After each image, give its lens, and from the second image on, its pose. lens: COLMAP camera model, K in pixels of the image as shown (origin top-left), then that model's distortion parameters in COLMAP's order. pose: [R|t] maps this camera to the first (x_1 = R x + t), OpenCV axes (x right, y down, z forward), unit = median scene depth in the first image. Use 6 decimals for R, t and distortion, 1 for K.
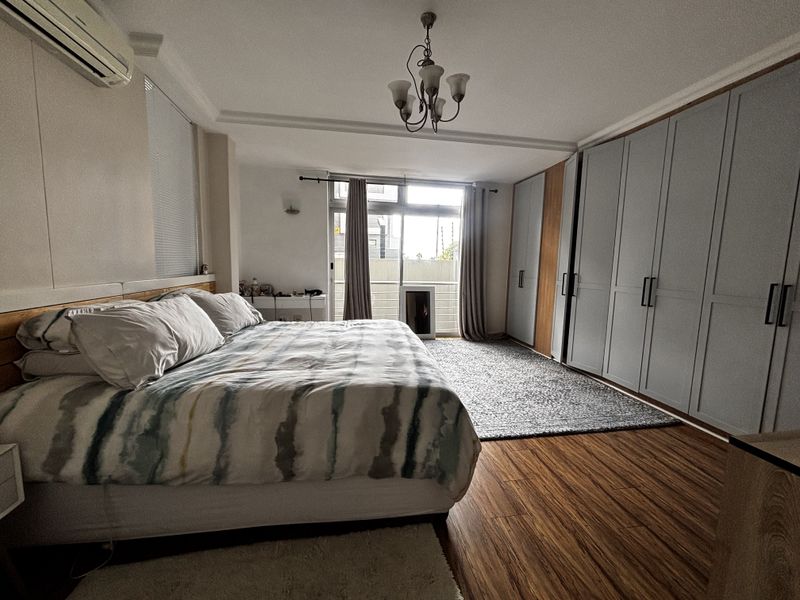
lens RADIAL K [[322.9, 0, 396.2], [0, 322.9, 299.4], [0, 0, 1]] dist [-0.001336, 0.000729]
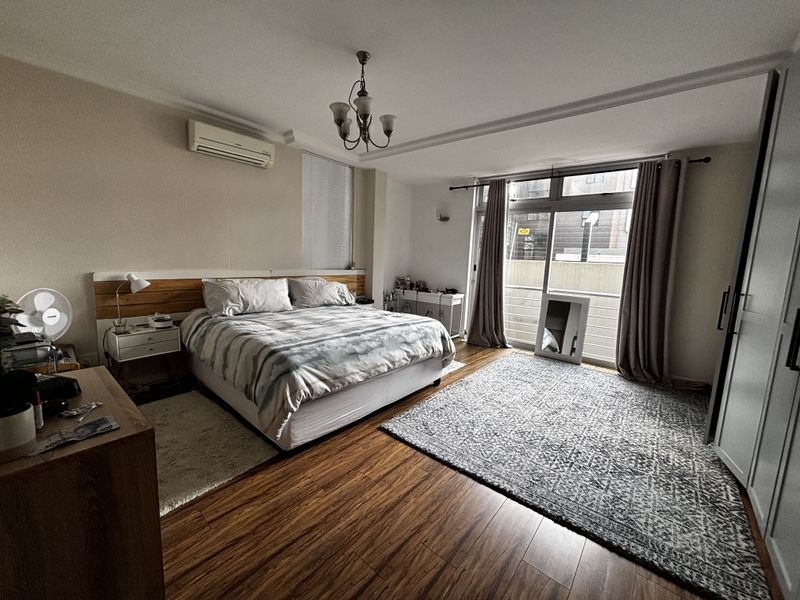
lens RADIAL K [[322.9, 0, 396.2], [0, 322.9, 299.4], [0, 0, 1]] dist [-0.001336, 0.000729]
pose [[0.650282, 0.106035, -0.752256, 0.548647], [-0.112806, 0.992711, 0.042415, -0.024452], [0.751271, 0.057277, 0.657504, 0.174118]]
